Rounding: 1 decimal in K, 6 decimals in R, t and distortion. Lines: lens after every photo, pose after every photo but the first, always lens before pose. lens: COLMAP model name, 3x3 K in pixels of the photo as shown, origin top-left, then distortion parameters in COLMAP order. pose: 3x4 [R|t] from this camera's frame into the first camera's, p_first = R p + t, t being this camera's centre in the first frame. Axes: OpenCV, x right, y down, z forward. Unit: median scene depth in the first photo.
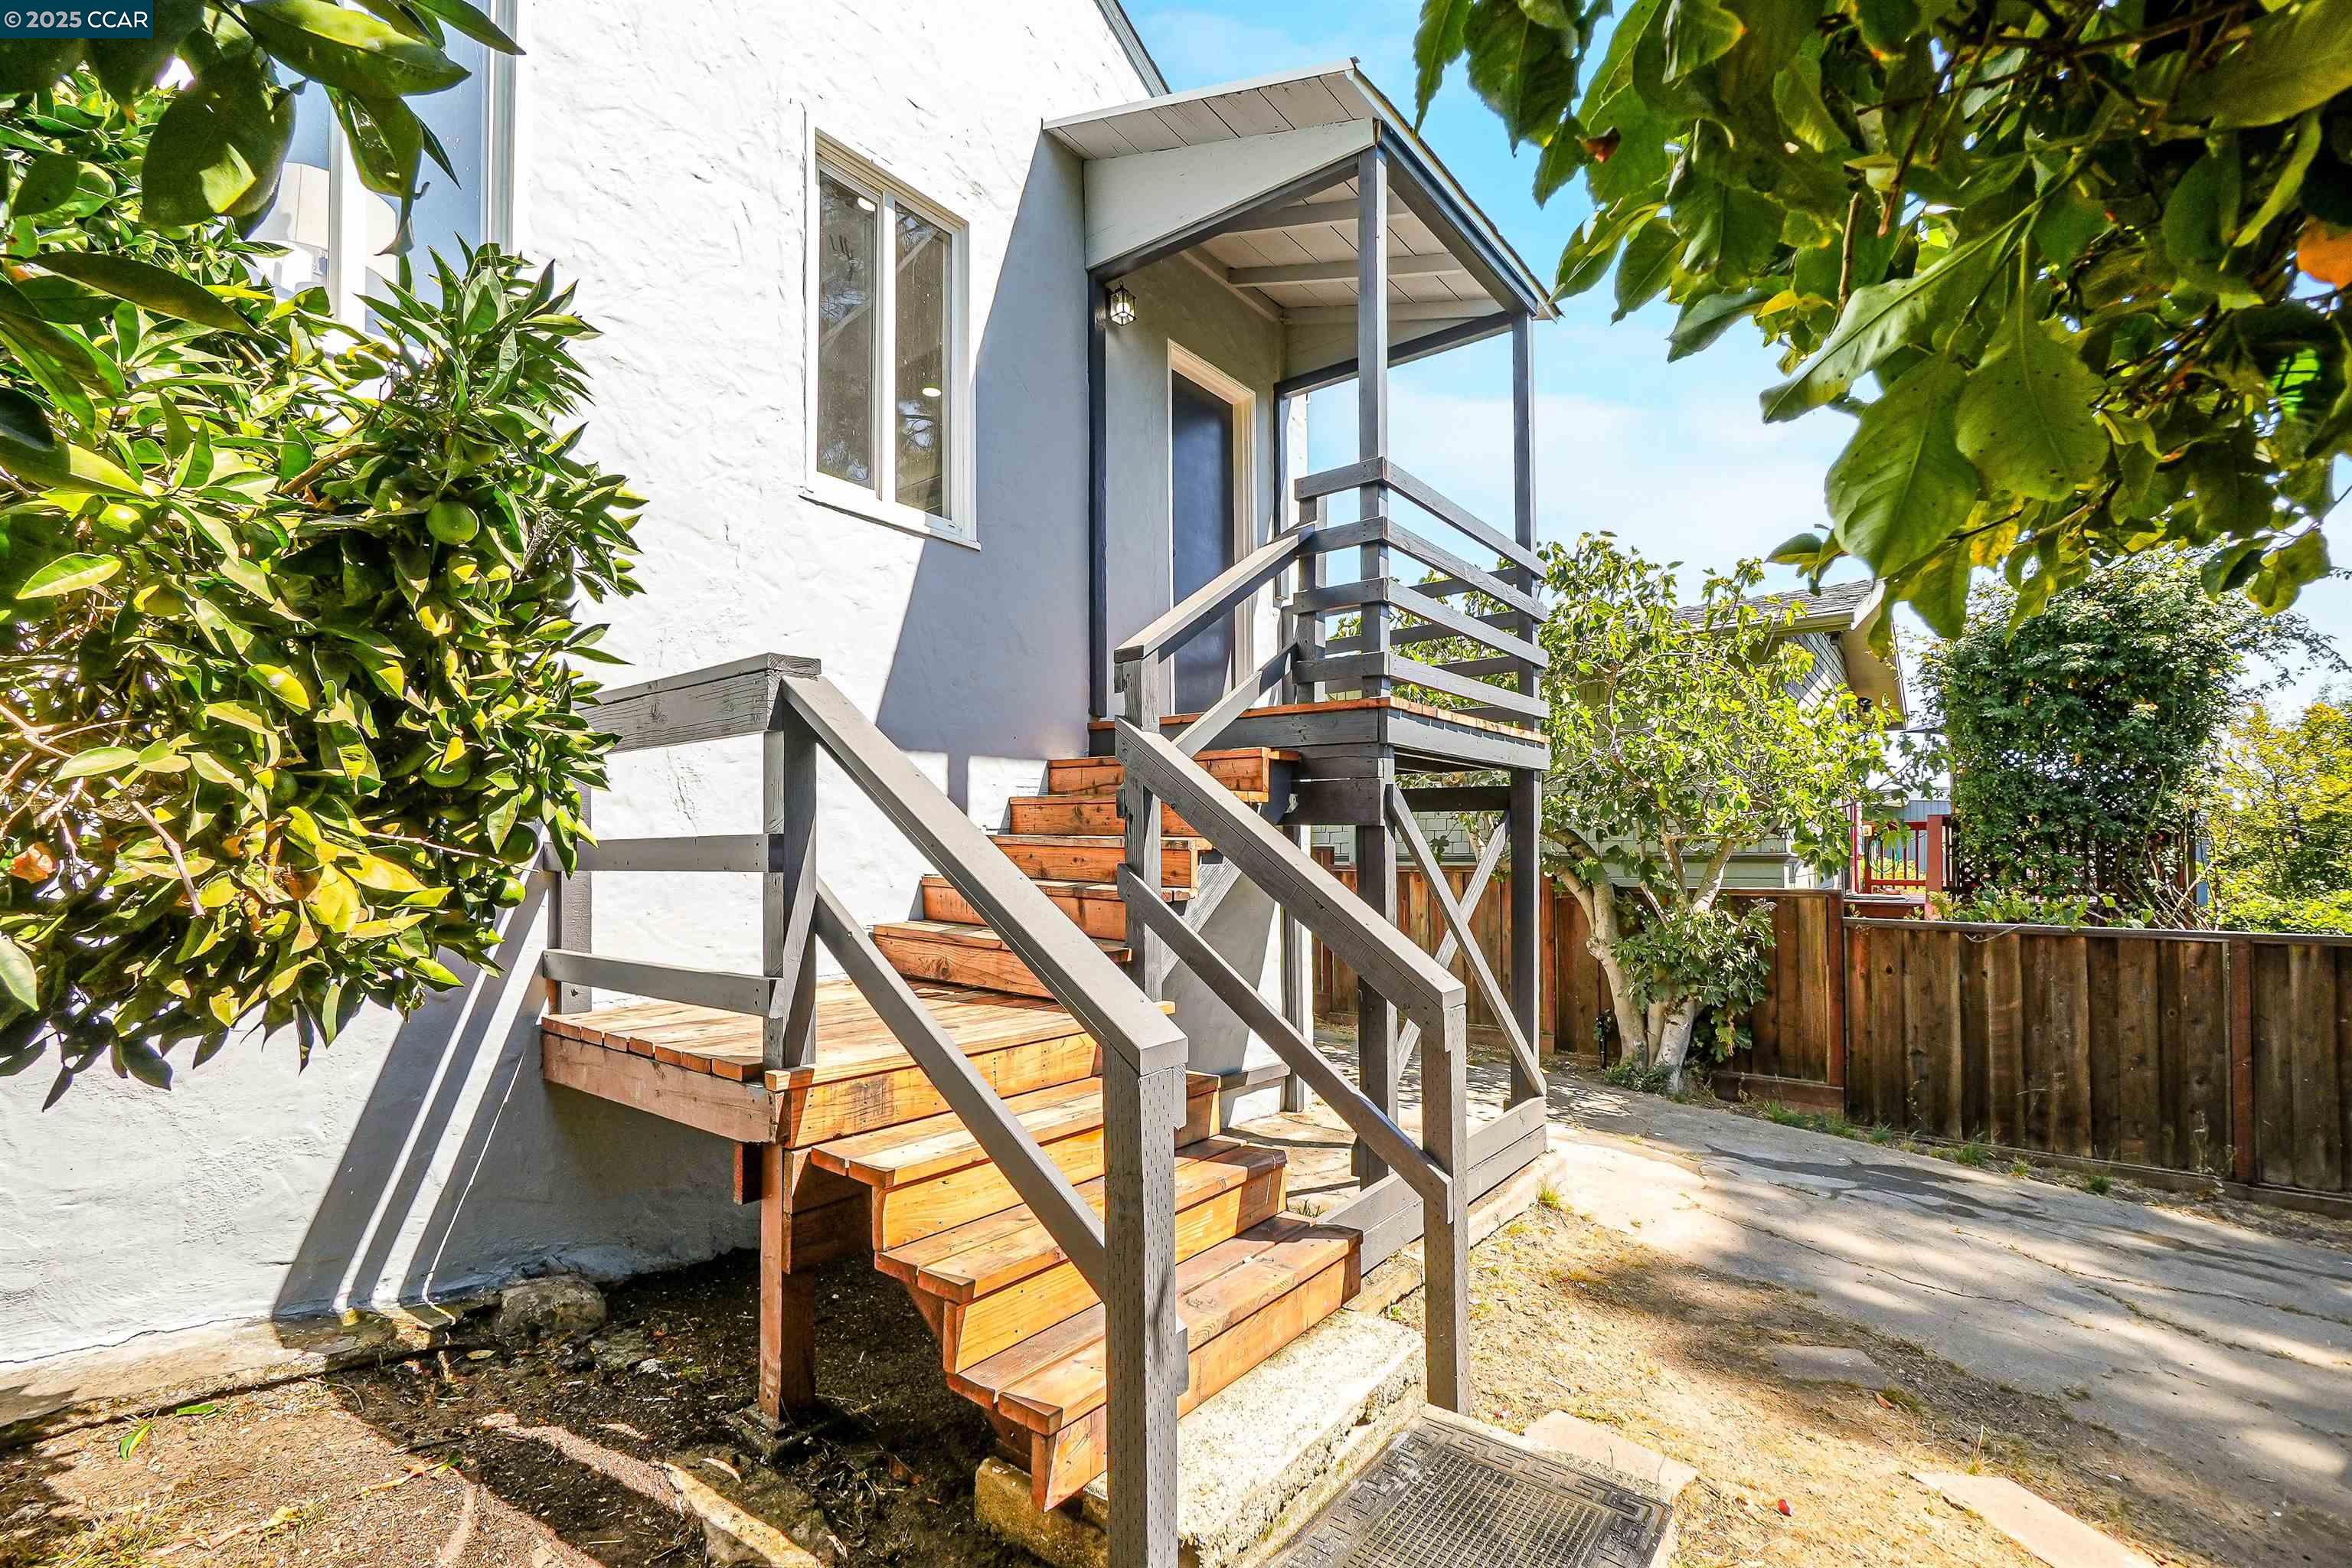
lens RADIAL K [[1061.1, 0, 1175.6], [0, 1061.1, 834.3], [0, 0, 1]] dist [0.002482, 0.000521]
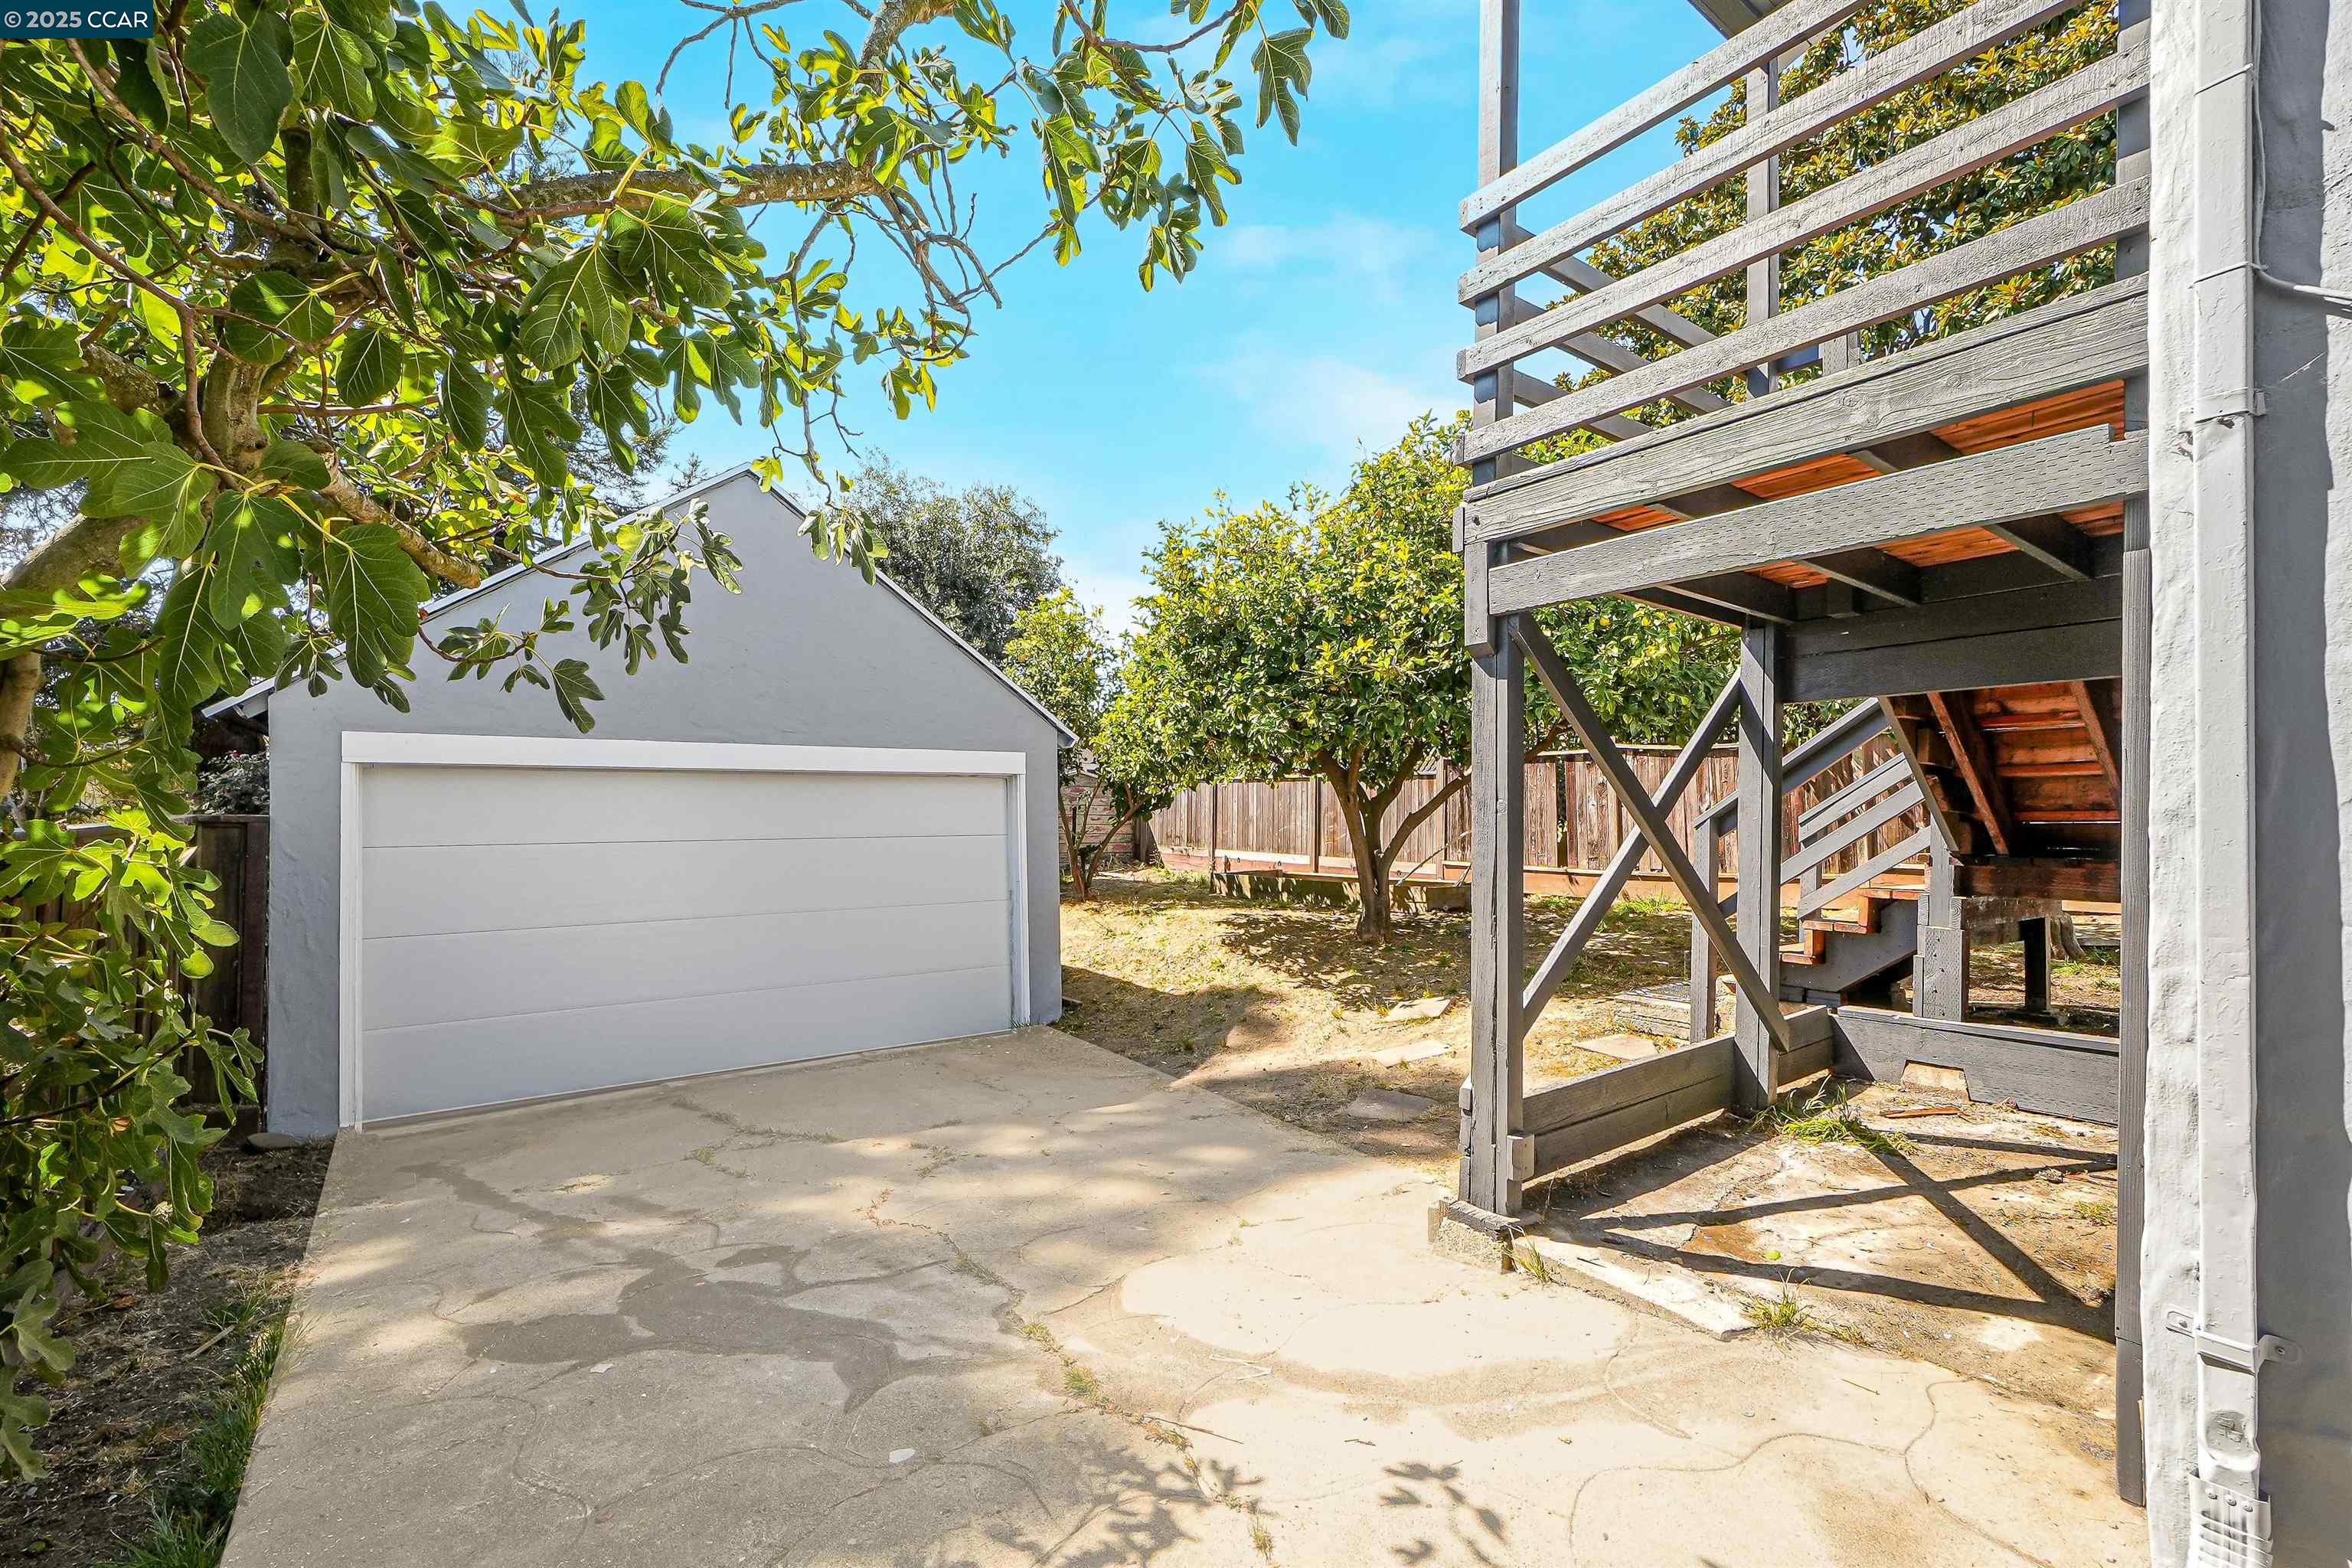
lens RADIAL K [[1017.7, 0, 1159.1], [0, 1017.7, 775.5], [0, 0, 1]] dist [-0.008281, 0.001366]
pose [[-0.959924, -0.007312, 0.280166, 0.386222], [-0.021570, 0.998622, -0.047842, 0.099582], [-0.279430, -0.051968, -0.958759, 1.767216]]
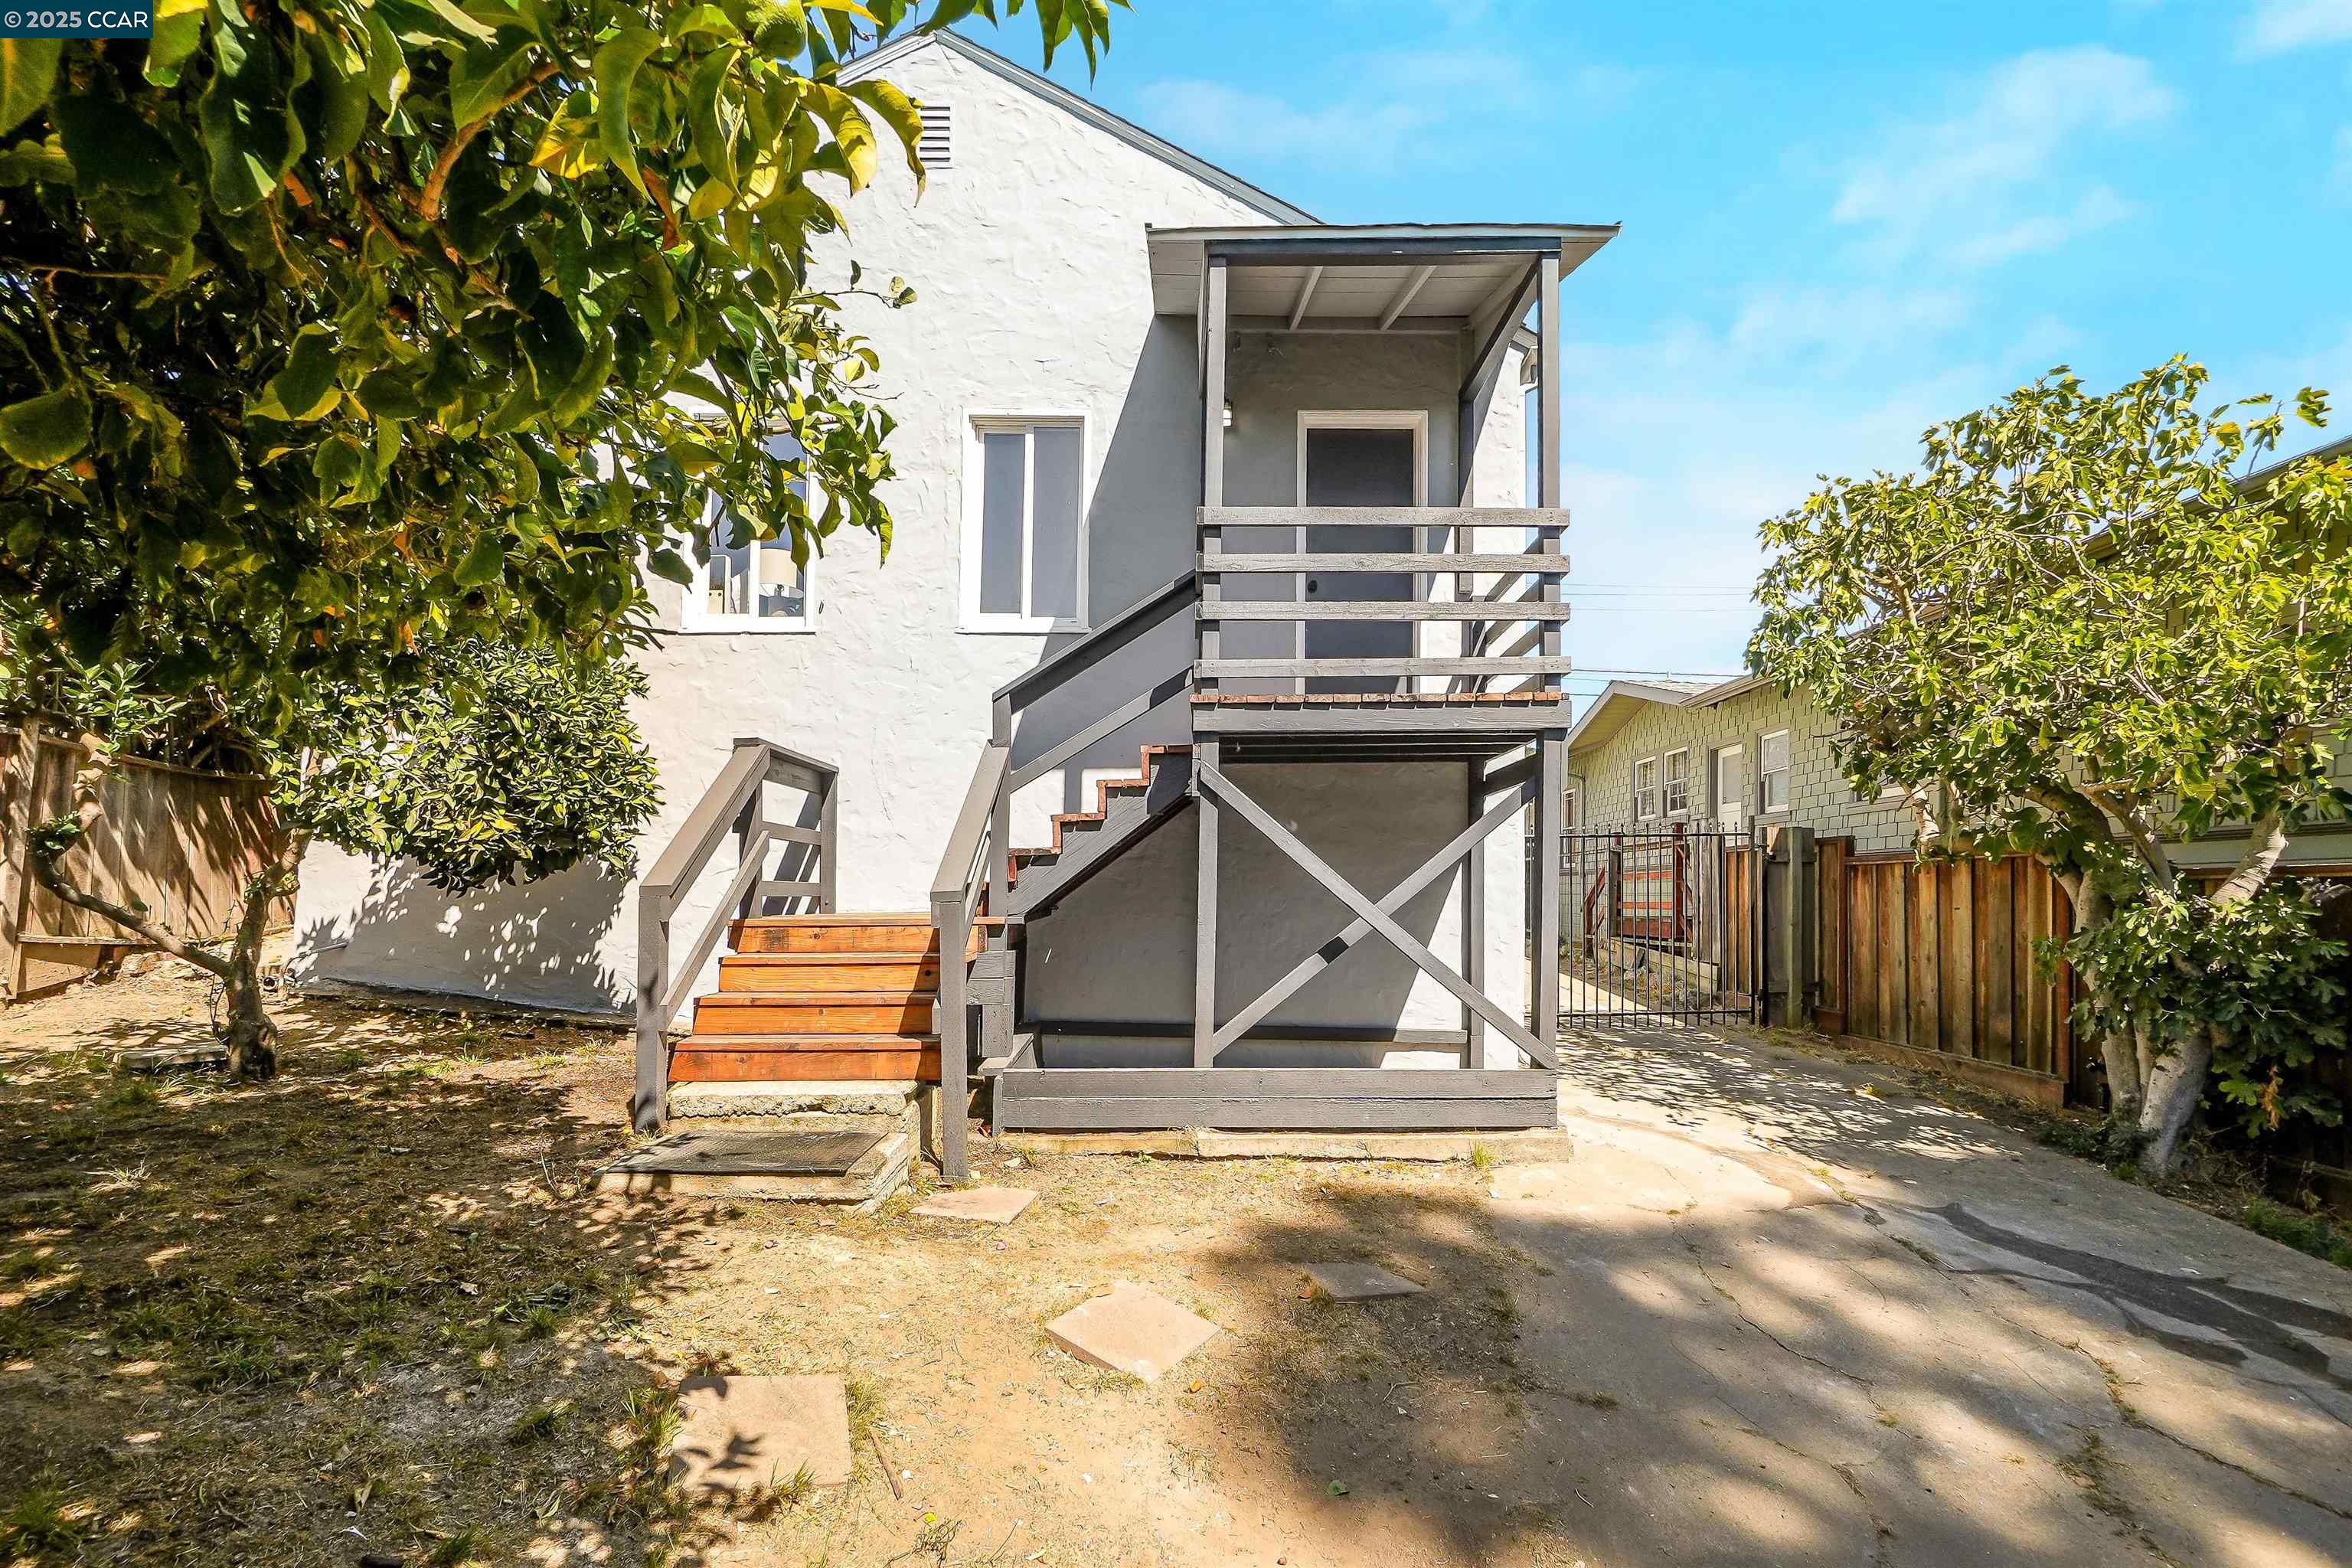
lens RADIAL K [[1079.3, 0, 1231.5], [0, 1079.3, 893.2], [0, 0, 1]] dist [0.013283, 0.000449]
pose [[0.644599, -0.003138, -0.764514, 0.997703], [0.014282, 0.999867, 0.007937, 0.081671], [0.764387, -0.016035, 0.644558, 0.143886]]
